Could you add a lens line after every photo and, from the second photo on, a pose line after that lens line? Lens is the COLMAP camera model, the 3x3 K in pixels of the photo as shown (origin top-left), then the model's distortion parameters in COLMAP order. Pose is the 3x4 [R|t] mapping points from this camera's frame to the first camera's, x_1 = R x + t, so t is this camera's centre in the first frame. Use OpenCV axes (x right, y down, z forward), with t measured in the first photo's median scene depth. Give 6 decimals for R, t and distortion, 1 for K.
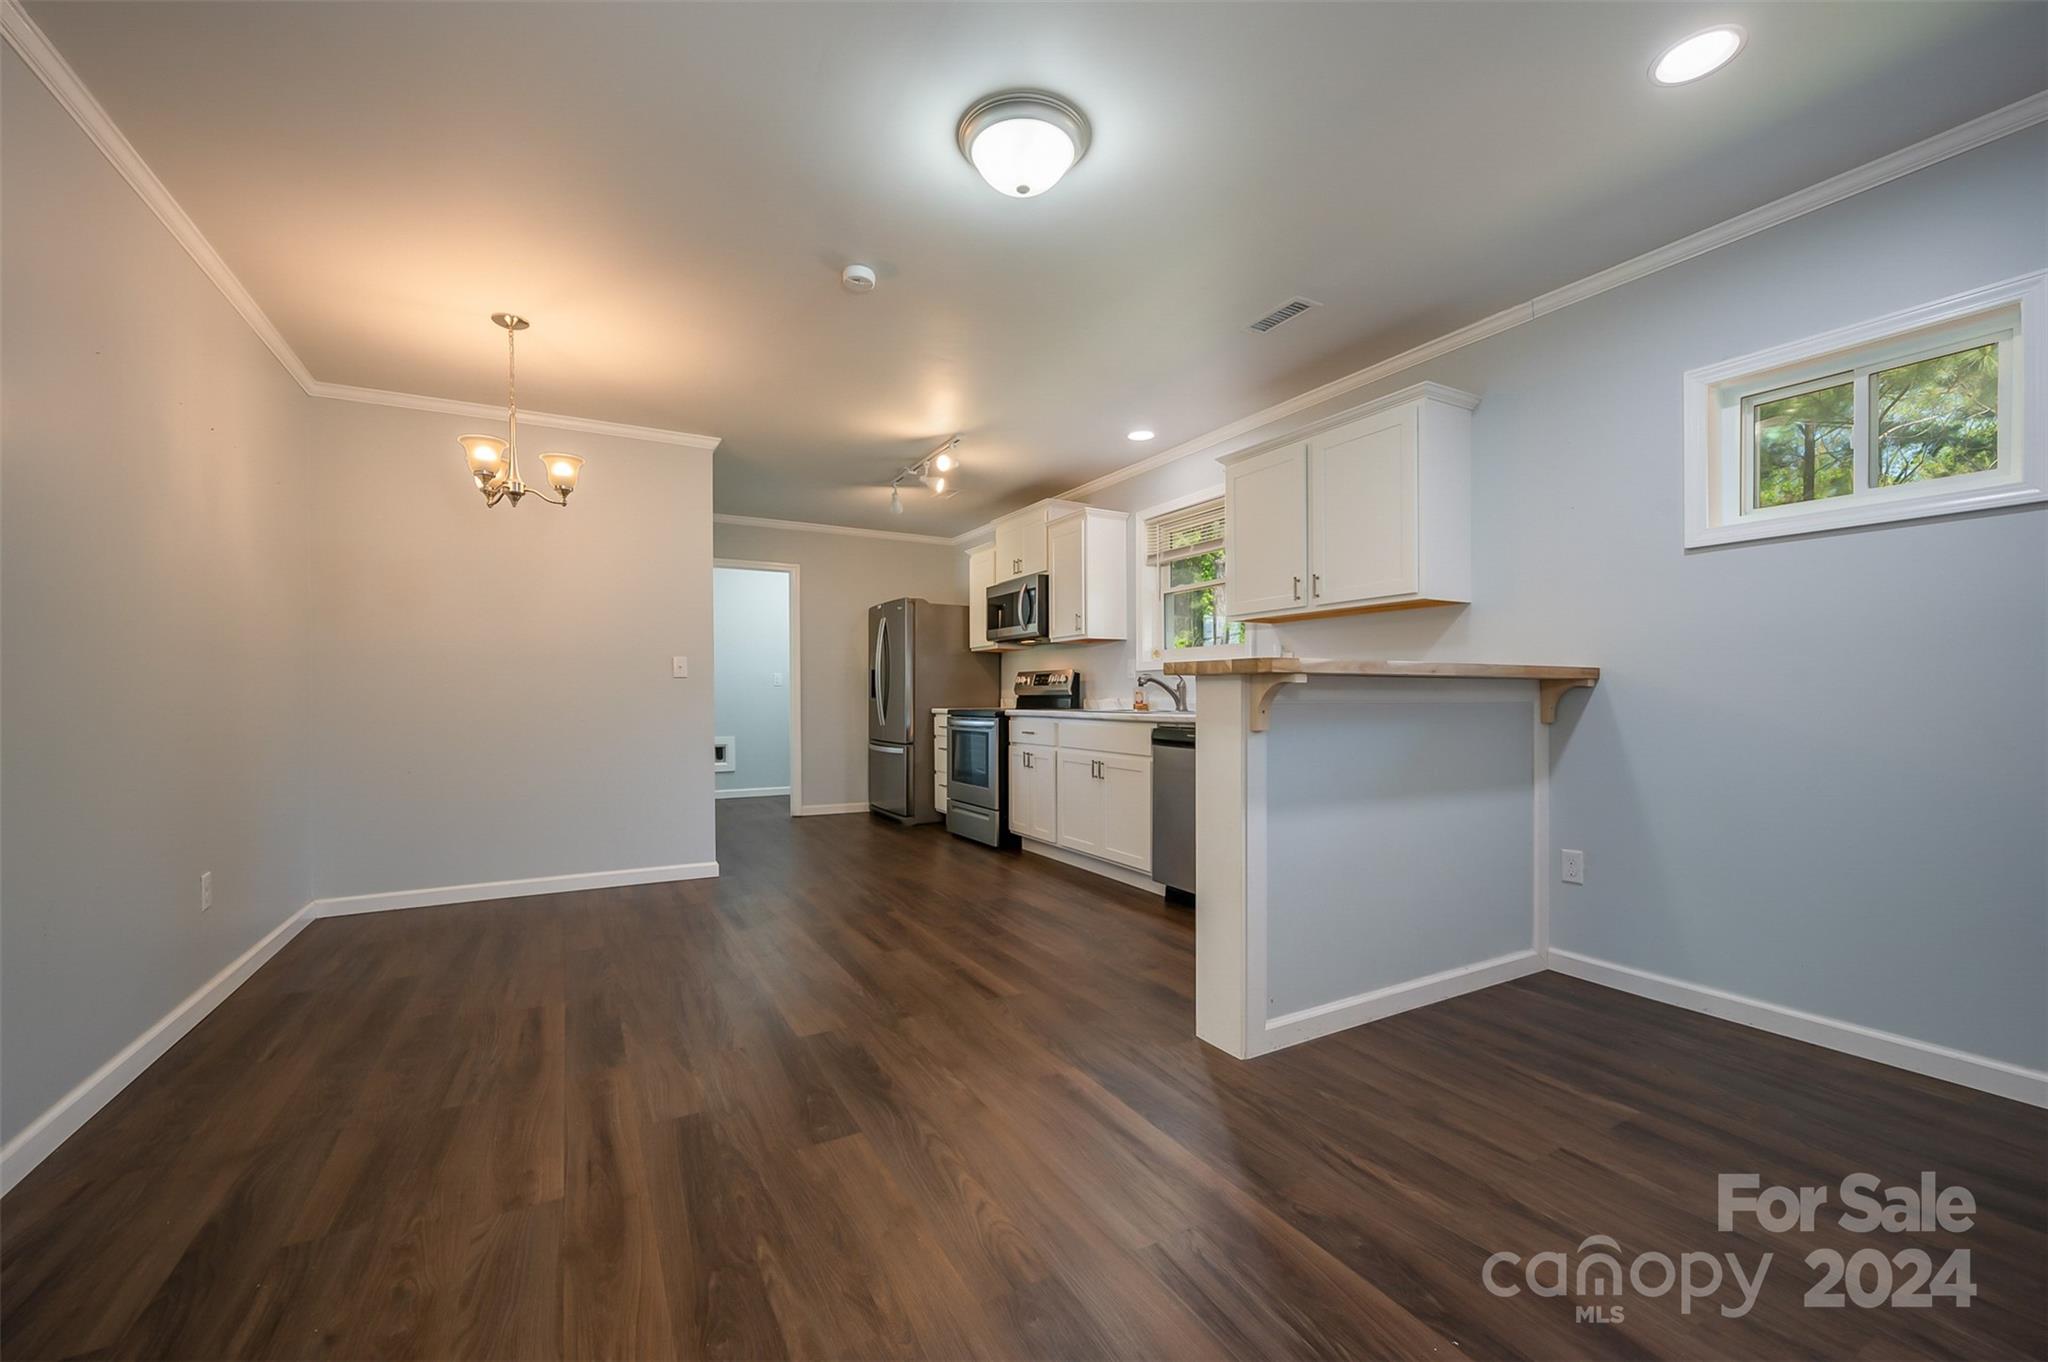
lens RADIAL K [[820.4, 0, 1015.0], [0, 820.4, 693.1], [0, 0, 1]] dist [-0.001760, -0.000574]
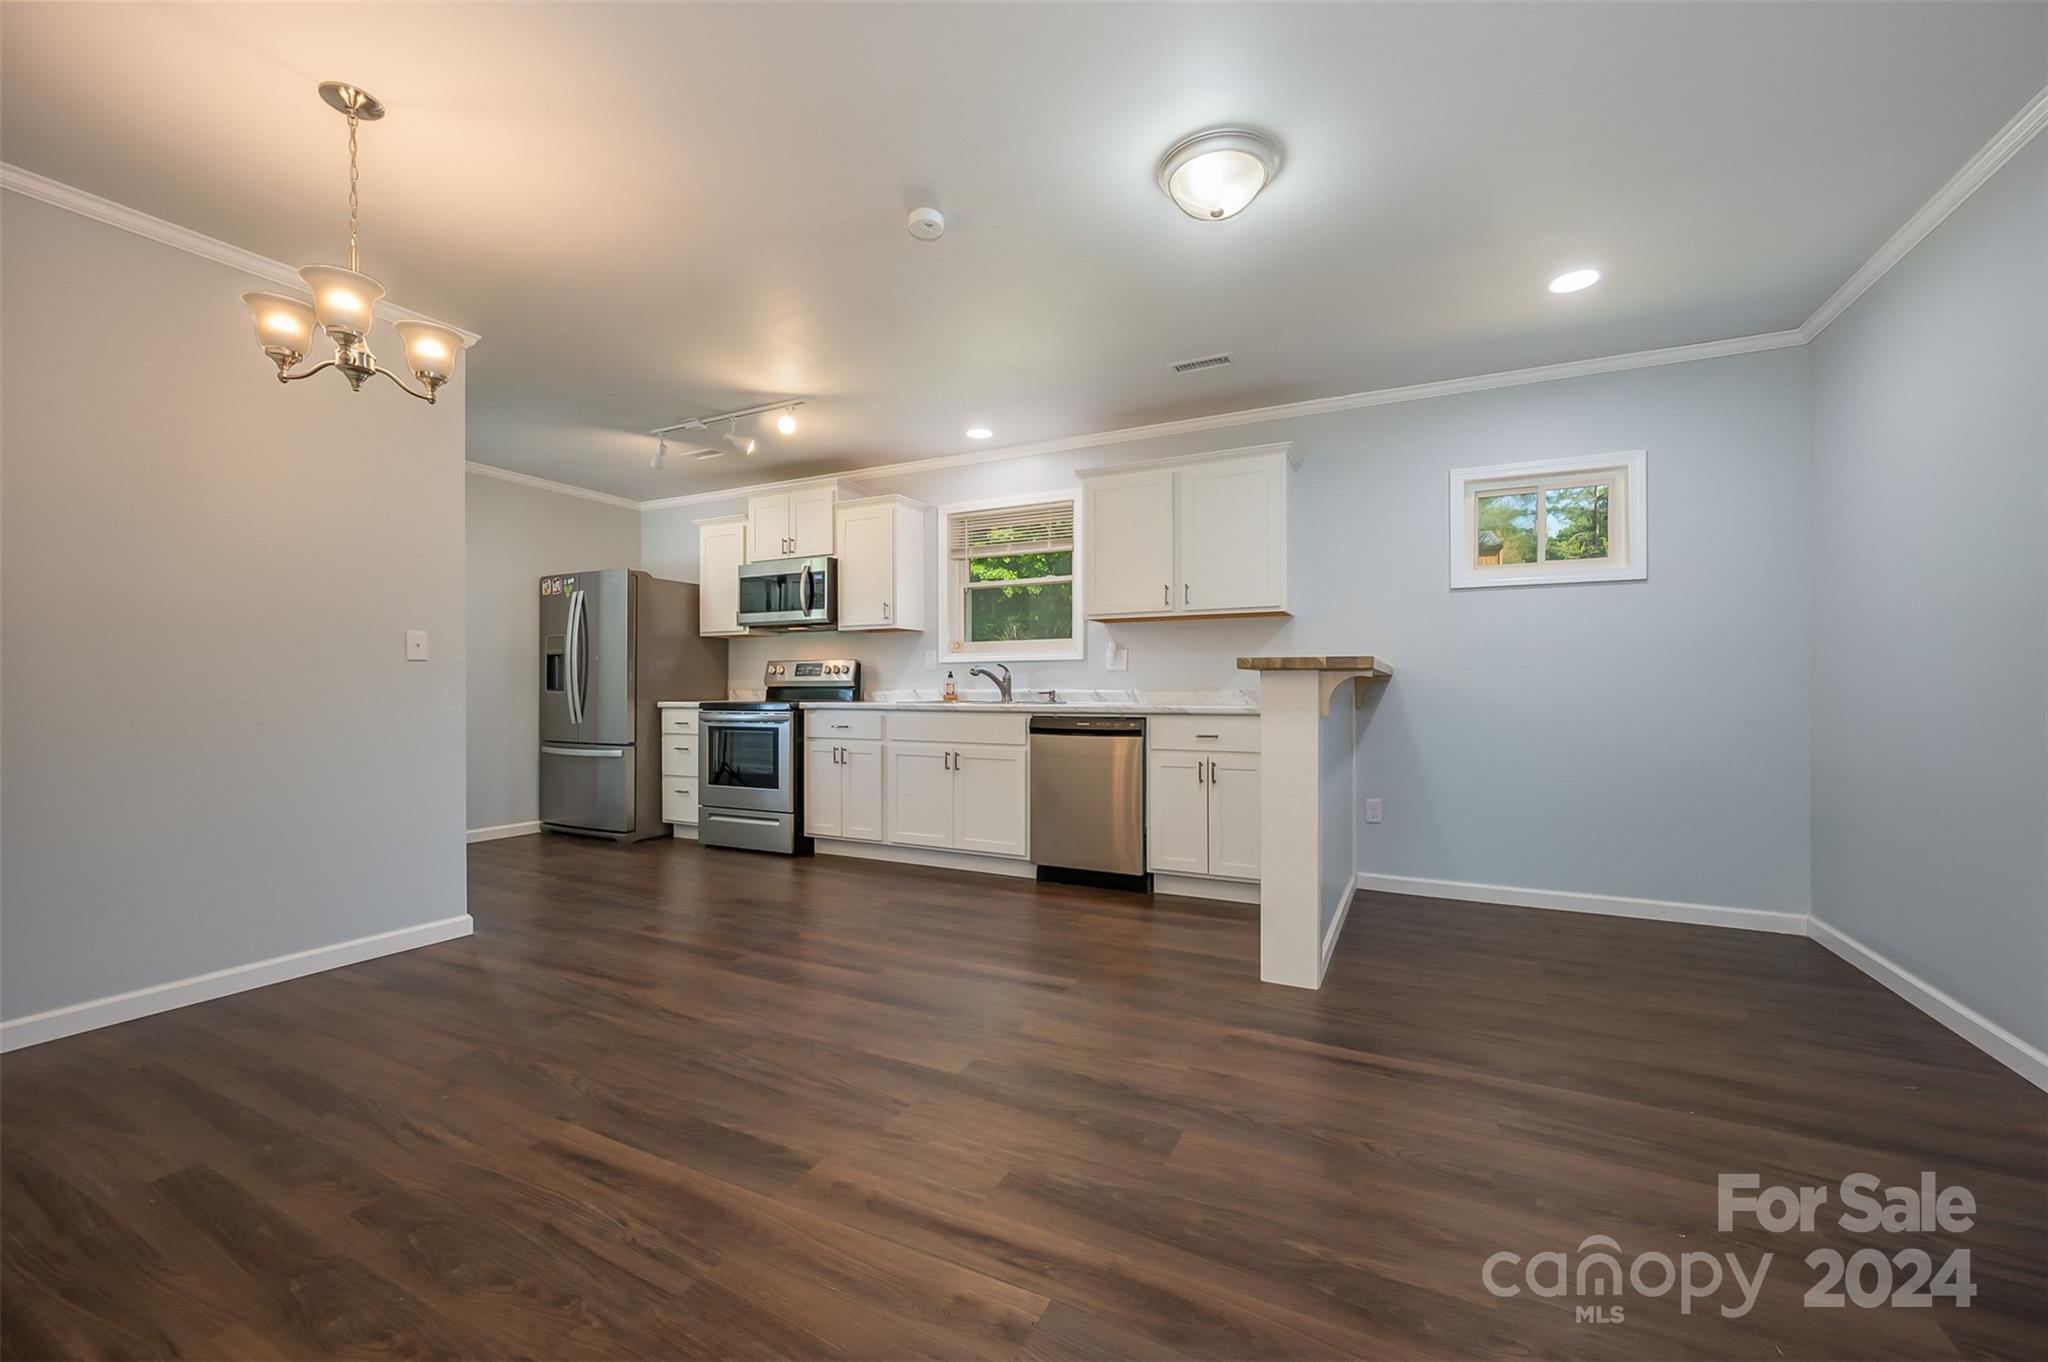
lens RADIAL K [[820.4, 0, 1012.9], [0, 820.4, 684.2], [0, 0, 1]] dist [-0.001760, -0.000574]
pose [[0.825912, 0.003159, 0.563790, -0.376053], [-0.002880, 0.999995, -0.001384, 0.000938], [-0.563792, -0.000481, 0.825917, 0.124849]]
